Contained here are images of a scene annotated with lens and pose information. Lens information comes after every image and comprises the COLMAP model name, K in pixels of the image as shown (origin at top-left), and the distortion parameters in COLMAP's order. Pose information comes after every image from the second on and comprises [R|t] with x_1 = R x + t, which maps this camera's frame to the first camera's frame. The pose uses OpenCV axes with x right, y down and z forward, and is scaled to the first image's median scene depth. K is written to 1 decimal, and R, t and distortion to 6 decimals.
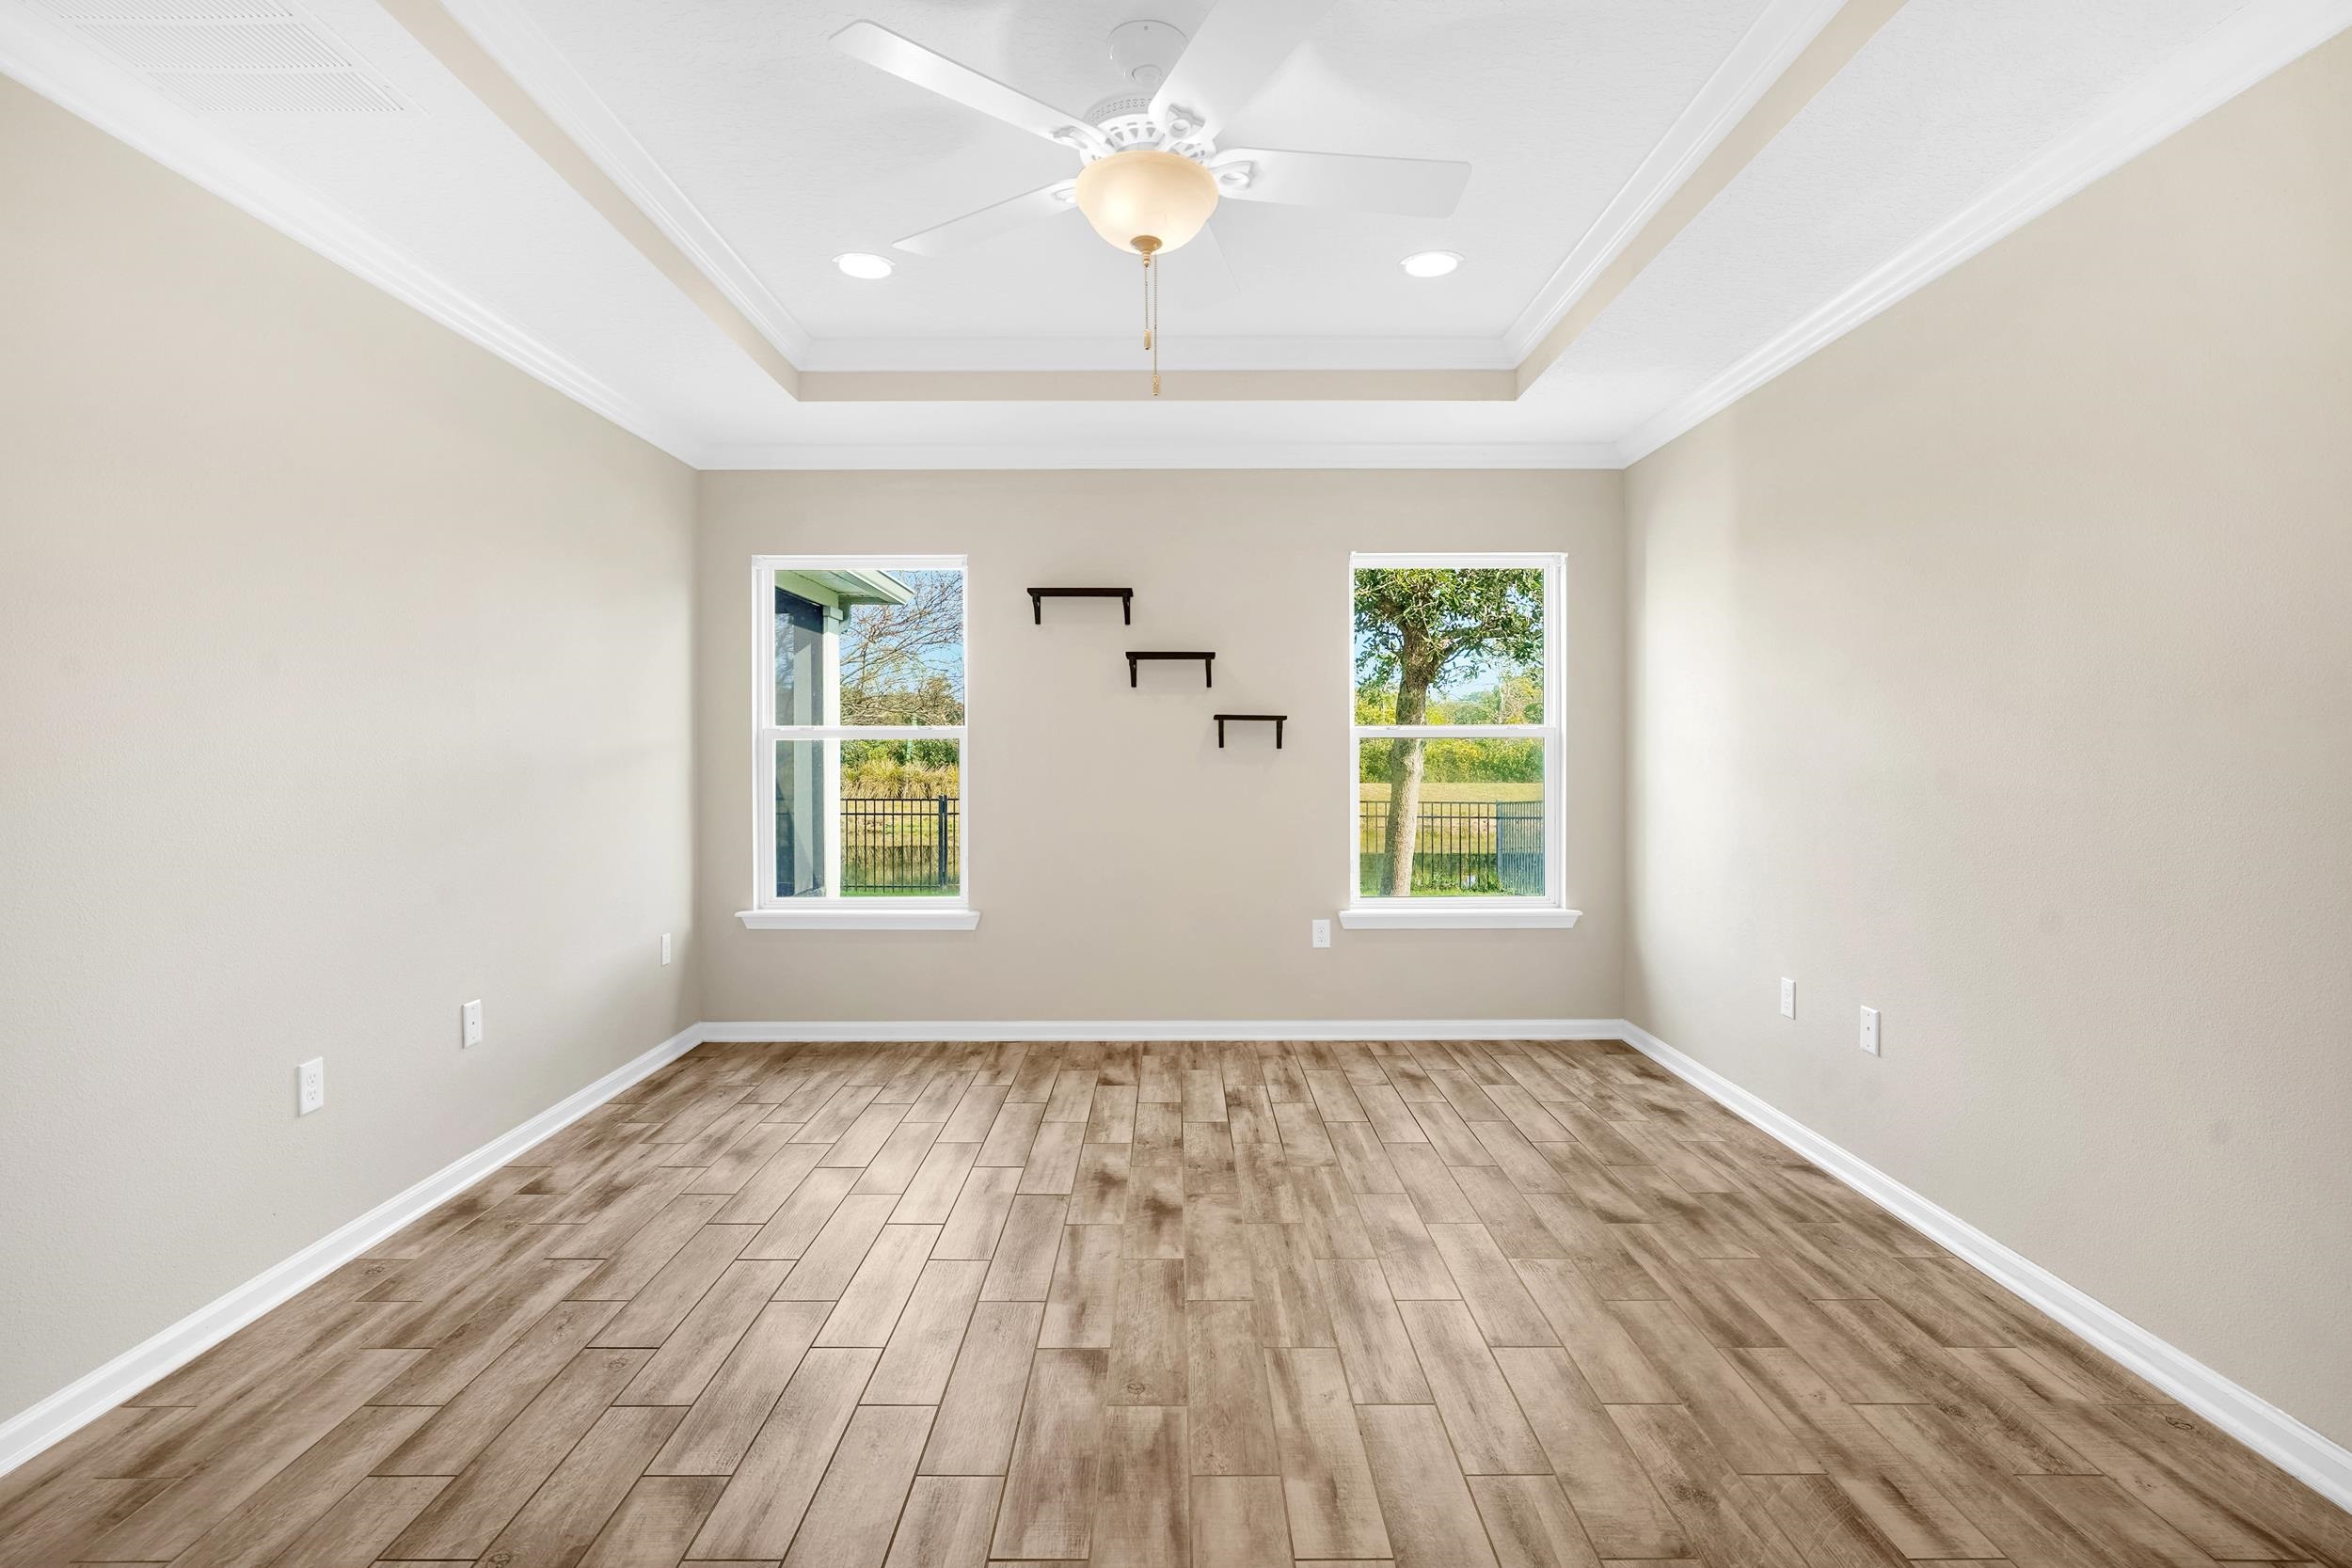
lens RADIAL K [[1138.0, 0, 1171.3], [0, 1138.0, 748.1], [0, 0, 1]] dist [-0.005595, 0.005085]
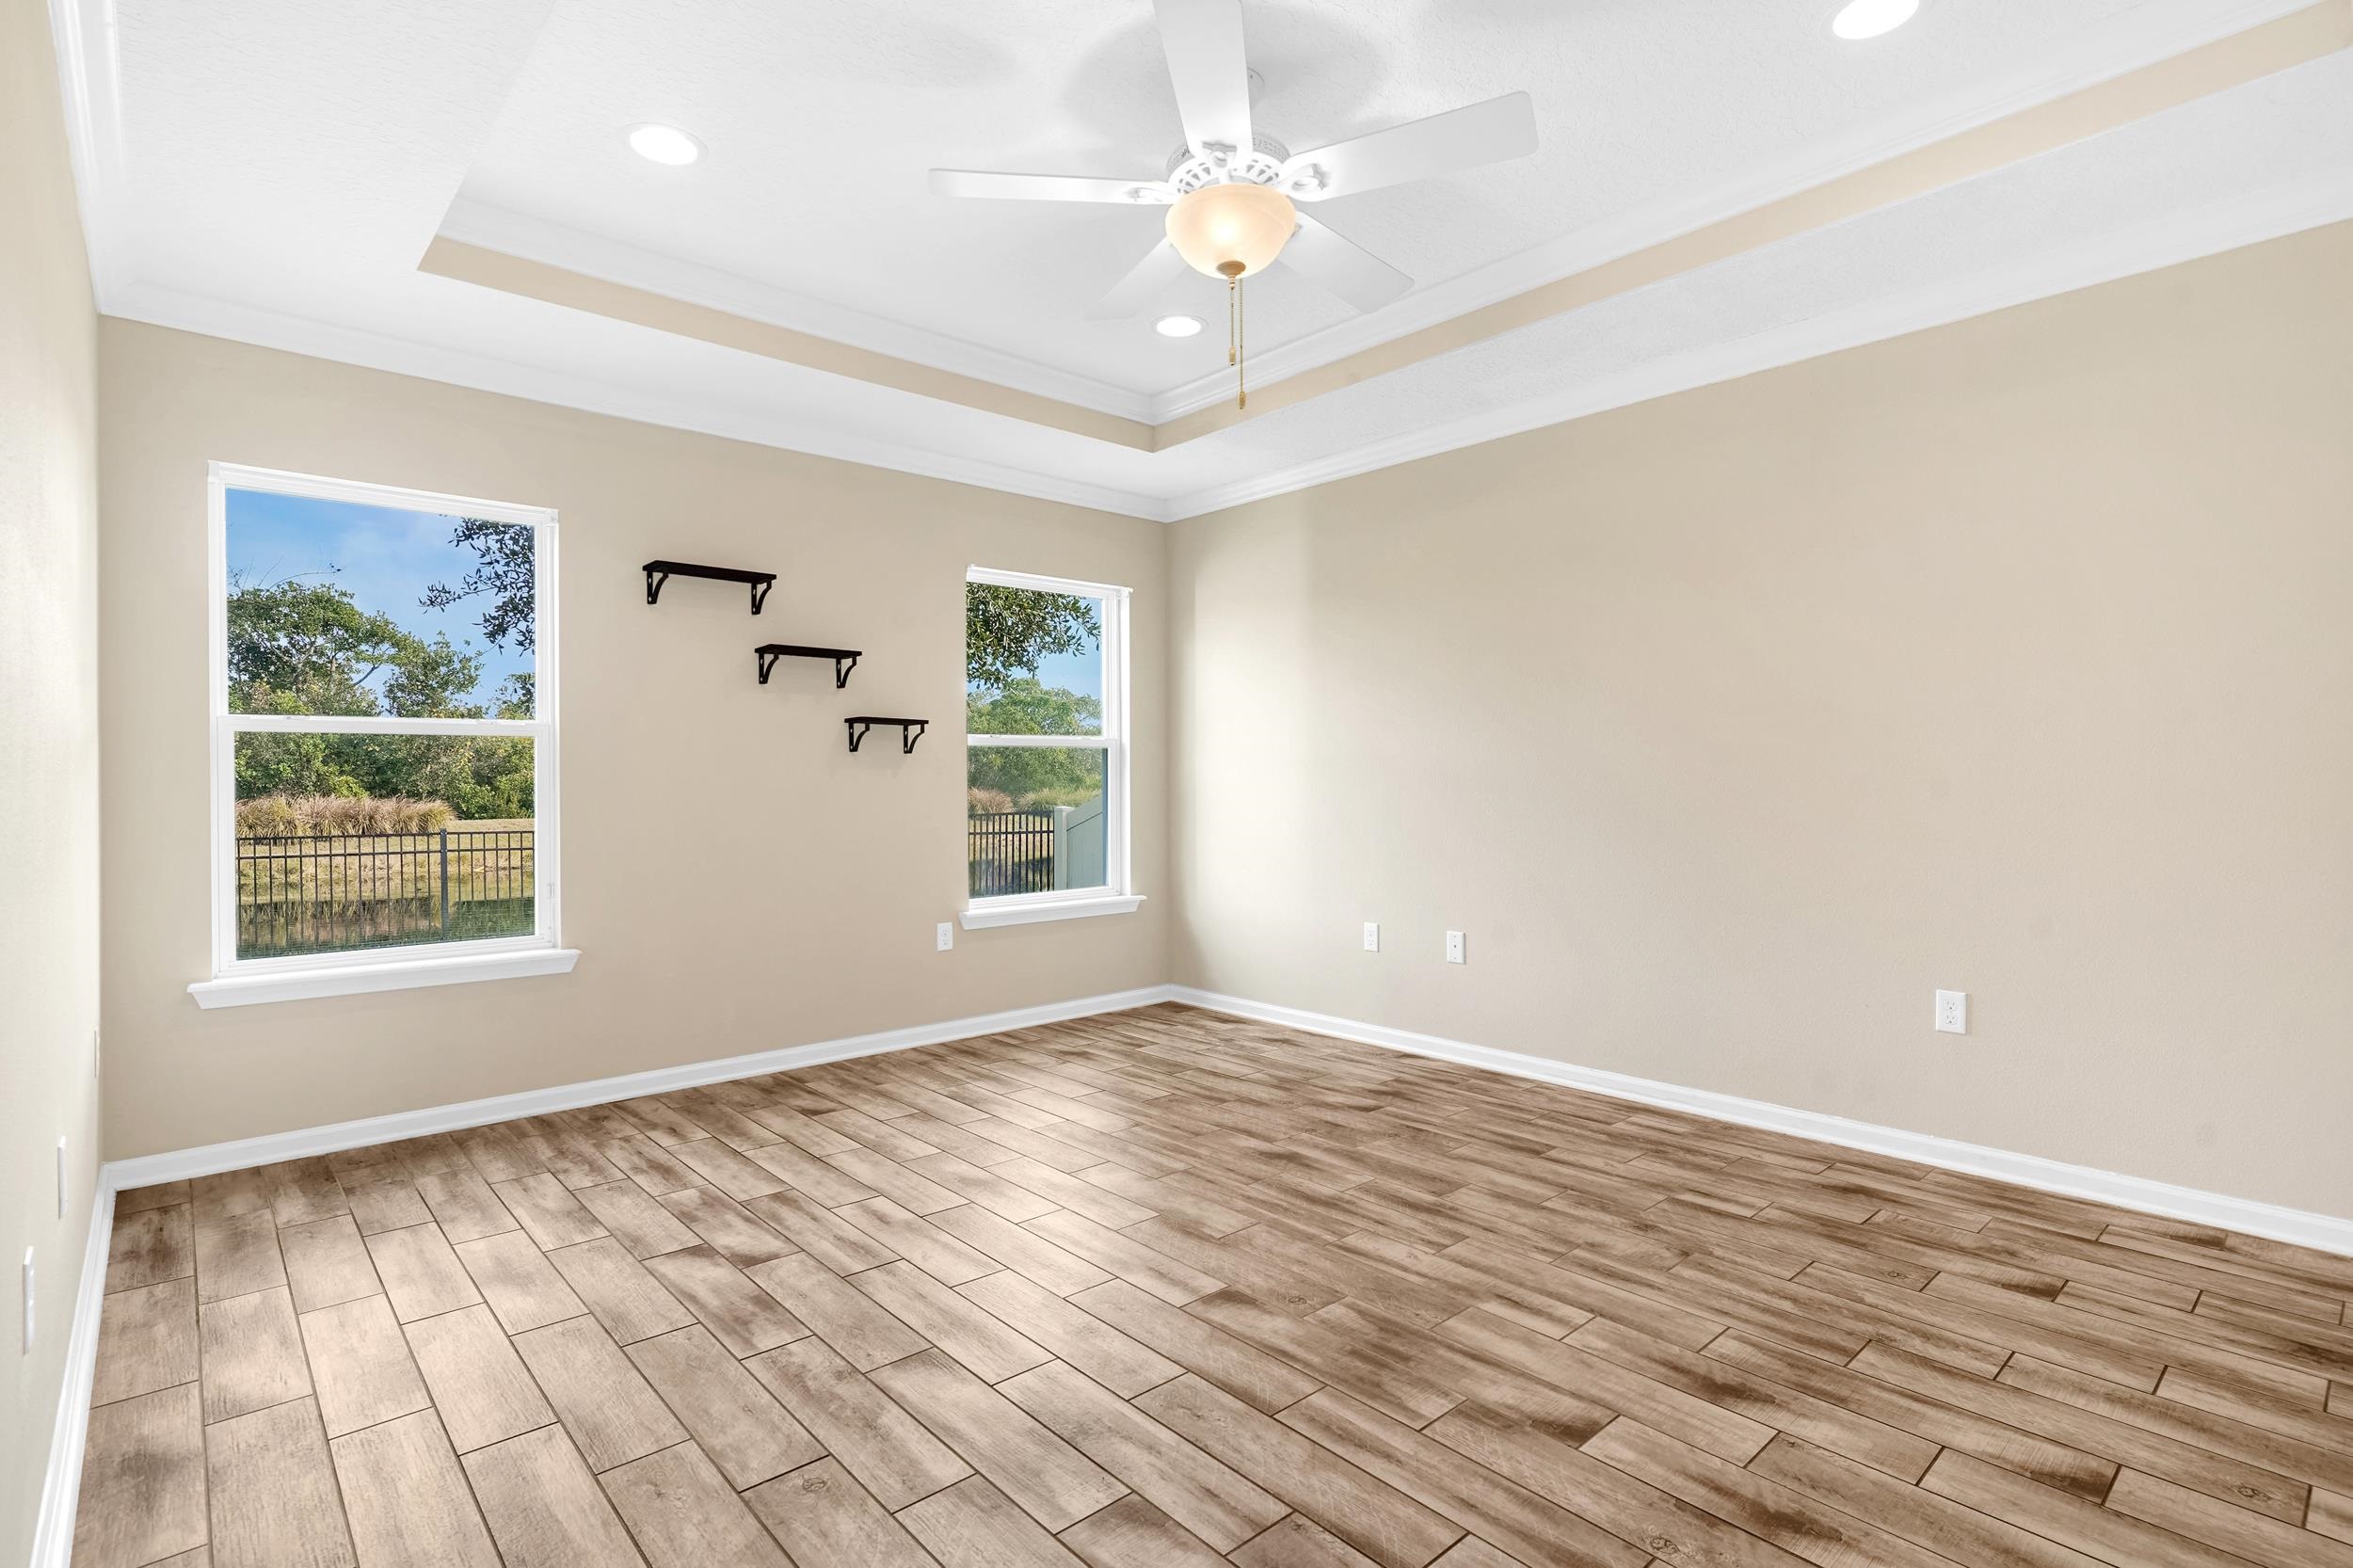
lens RADIAL K [[1138.5, 0, 1141.0], [0, 1138.5, 780.3], [0, 0, 1]] dist [-0.005595, 0.005085]
pose [[0.748345, -0.000866, 0.663310, -0.659206], [0.001754, 0.999998, -0.000673, 0.038969], [-0.663308, 0.001667, 0.748345, 0.196601]]
